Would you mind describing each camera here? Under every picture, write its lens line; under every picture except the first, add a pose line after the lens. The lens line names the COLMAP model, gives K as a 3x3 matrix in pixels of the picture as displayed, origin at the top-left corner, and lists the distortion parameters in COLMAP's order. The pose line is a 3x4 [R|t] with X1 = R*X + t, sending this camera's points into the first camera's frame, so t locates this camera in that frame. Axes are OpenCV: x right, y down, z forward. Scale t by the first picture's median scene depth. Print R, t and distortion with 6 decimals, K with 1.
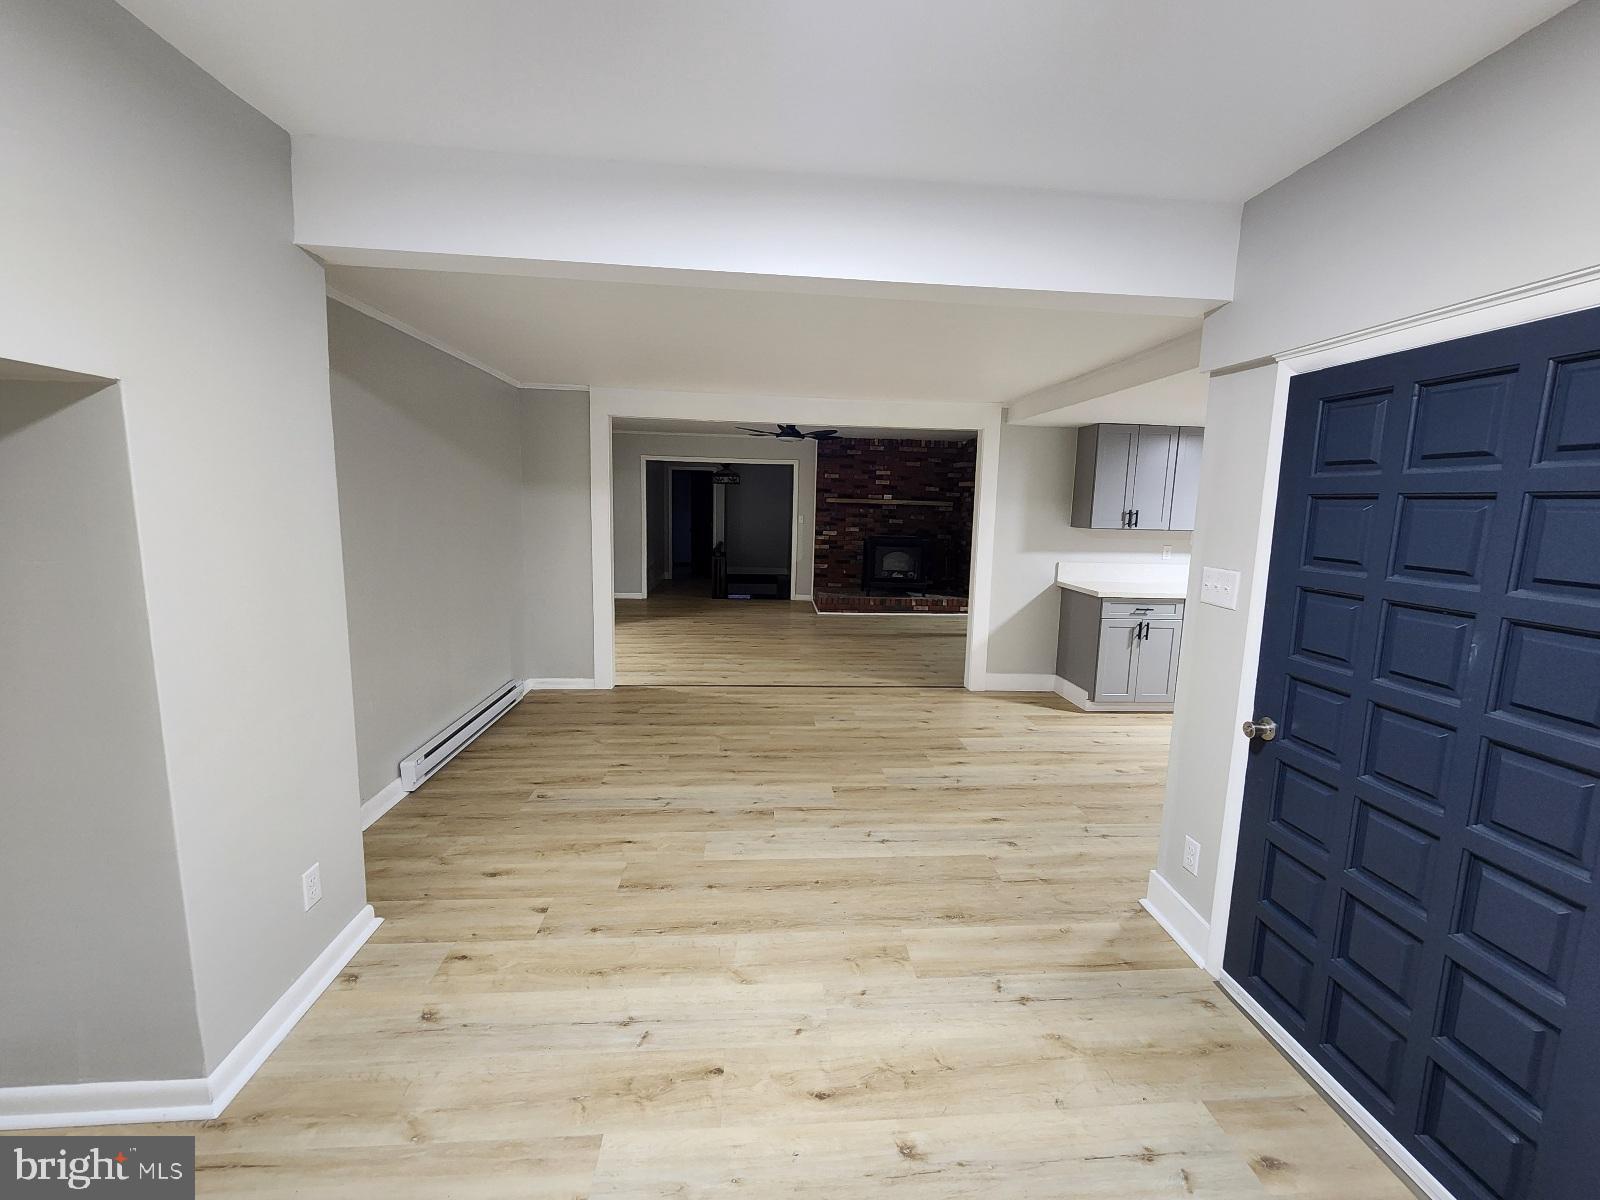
lens RADIAL K [[659.7, 0, 810.8], [0, 659.7, 590.6], [0, 0, 1]] dist [0.001389, 0.000044]
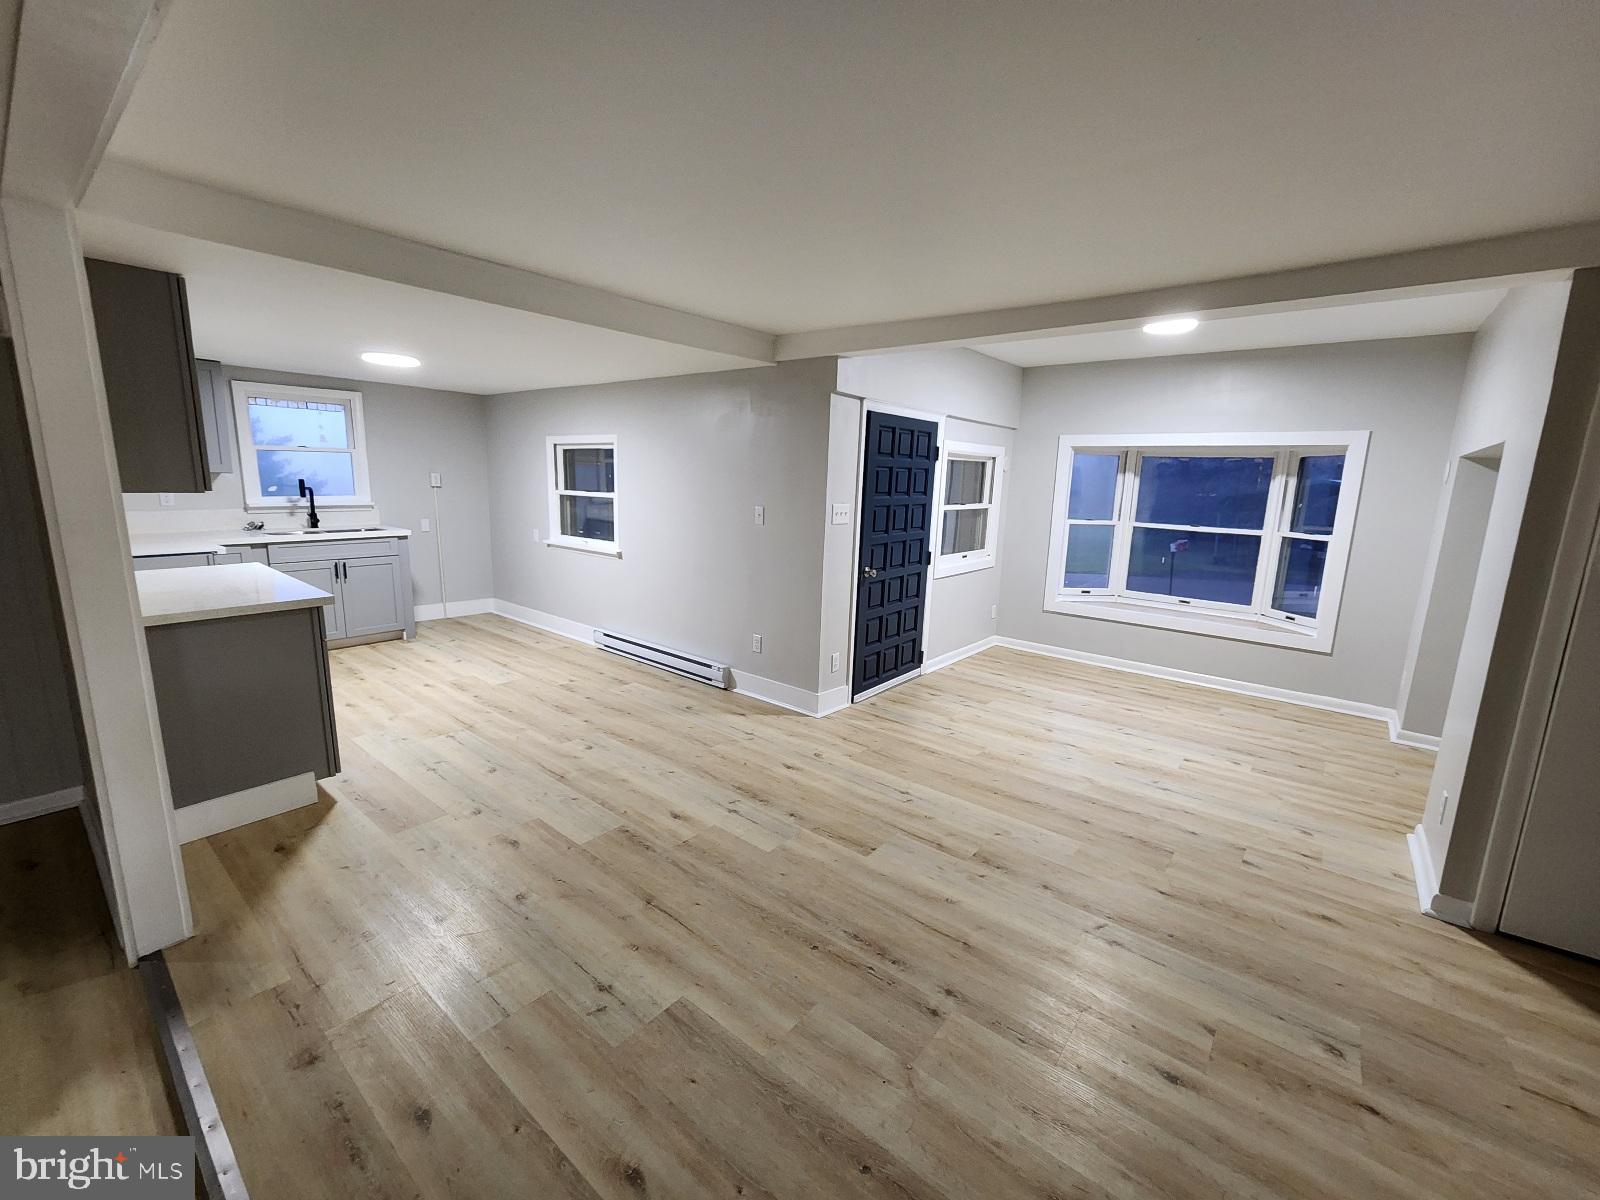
lens RADIAL K [[658.5, 0, 807.6], [0, 658.5, 596.8], [0, 0, 1]] dist [-0.001200, -0.000038]
pose [[-0.717256, -0.178007, 0.673689, -0.270920], [0.043705, 0.953424, 0.298451, -0.154095], [-0.695437, 0.243510, -0.676069, 1.078958]]
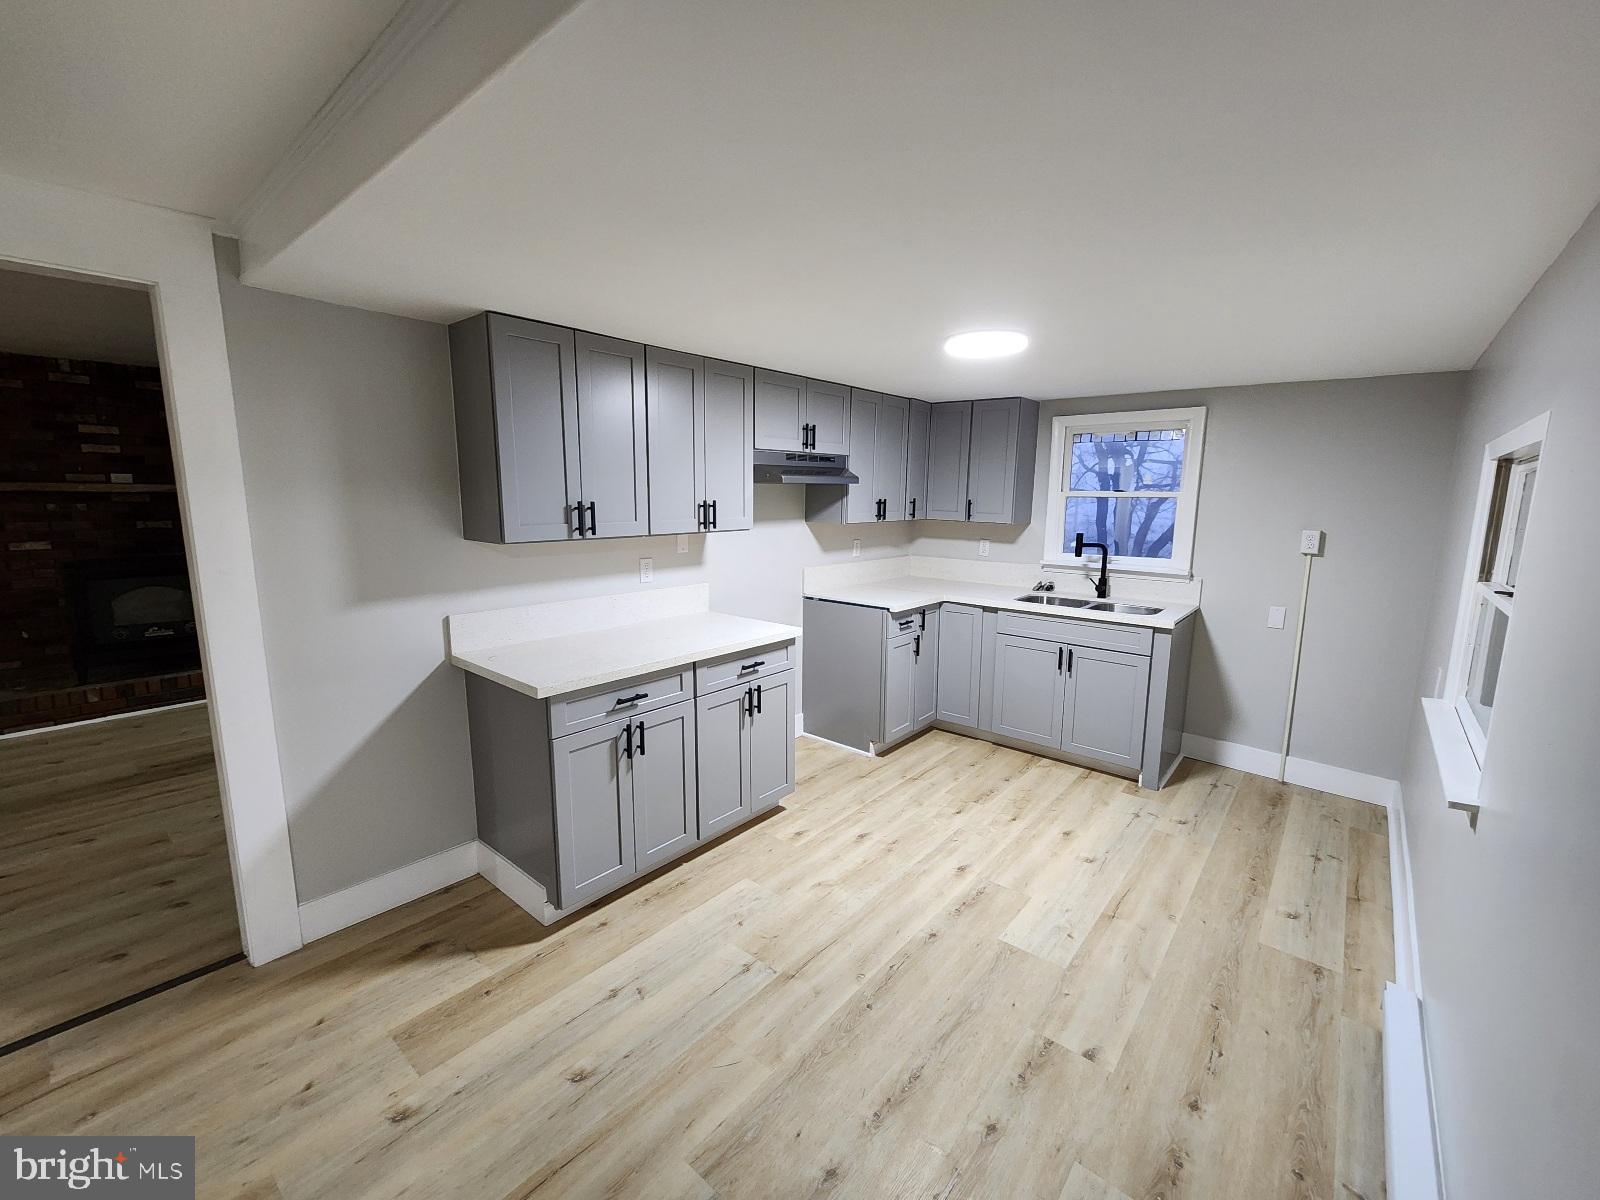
lens RADIAL K [[661.3, 0, 814.1], [0, 661.3, 598.1], [0, 0, 1]] dist [-0.001942, -0.000499]
pose [[0.702294, -0.130735, 0.699780, 0.256433], [0.102827, 0.991313, 0.082004, -0.074841], [-0.704422, 0.014366, 0.709636, 0.535591]]
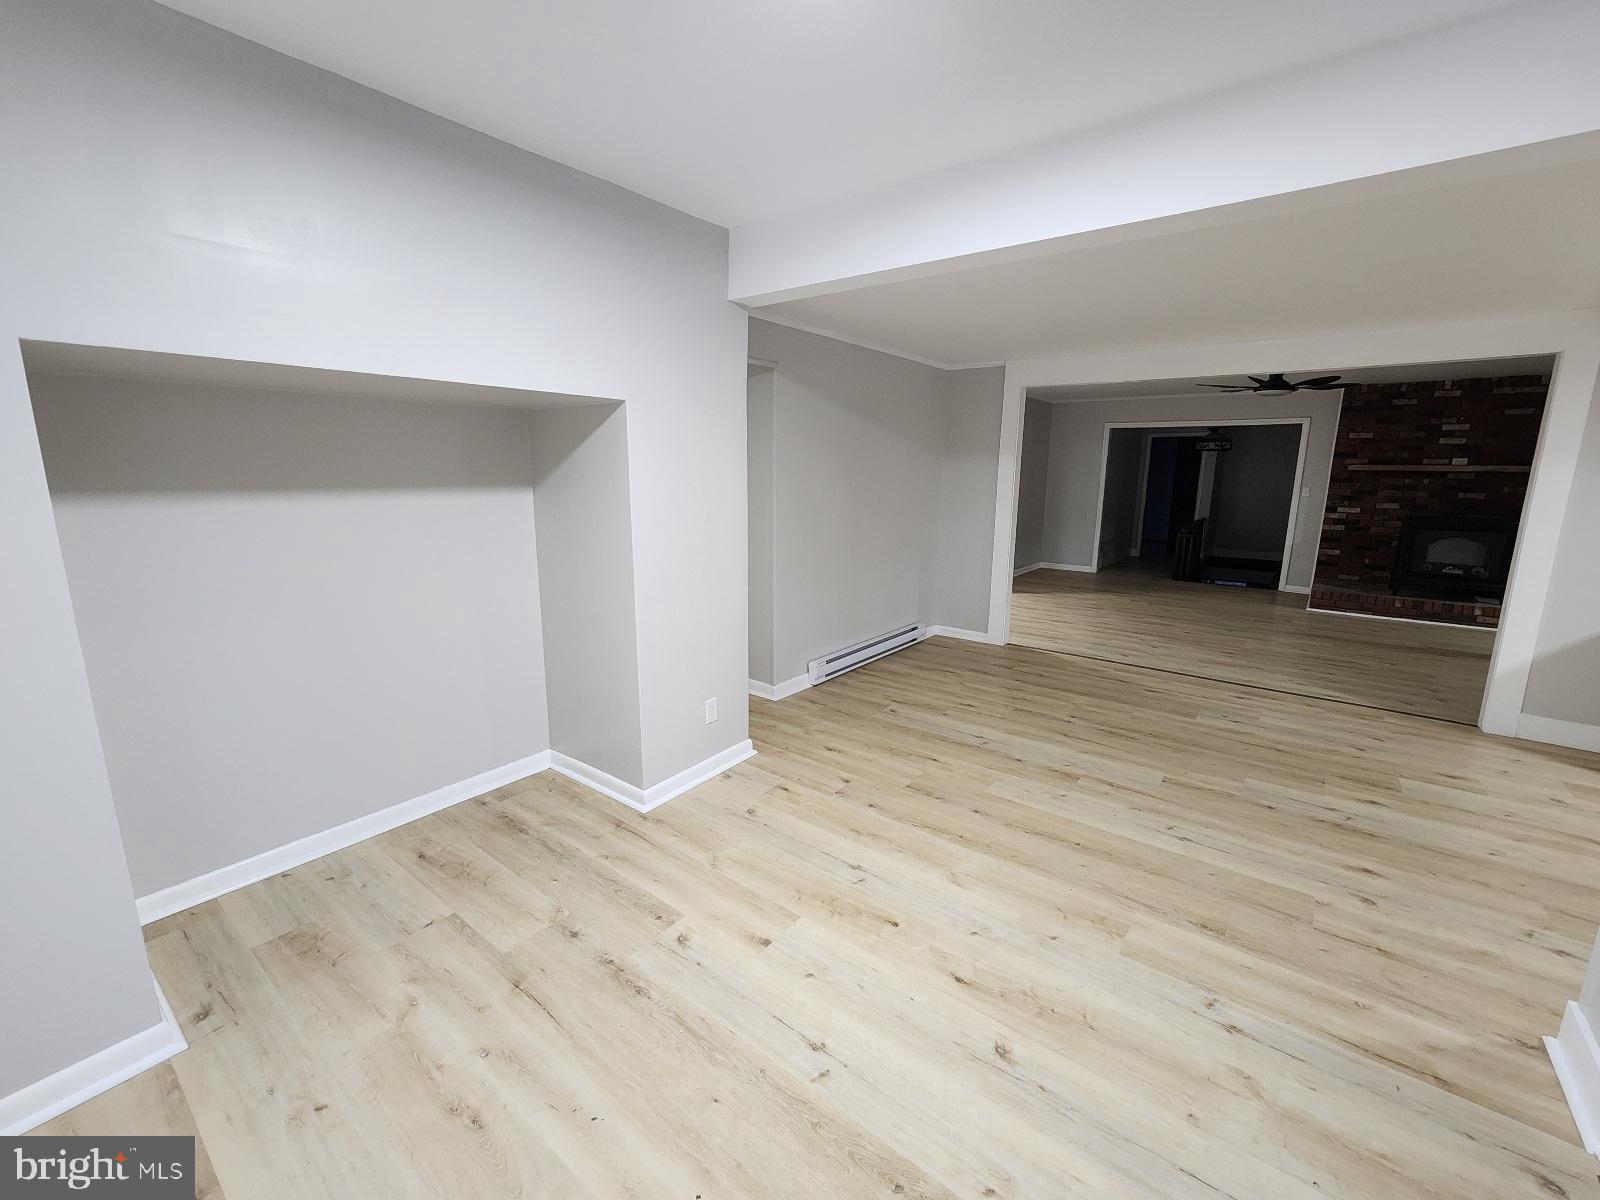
lens RADIAL K [[658.5, 0, 807.6], [0, 658.5, 596.8], [0, 0, 1]] dist [-0.001200, -0.000038]
pose [[0.736989, 0.112186, -0.666529, 0.180804], [-0.081845, 0.993685, 0.076755, 0.014541], [0.670931, -0.002016, 0.741517, -0.007105]]
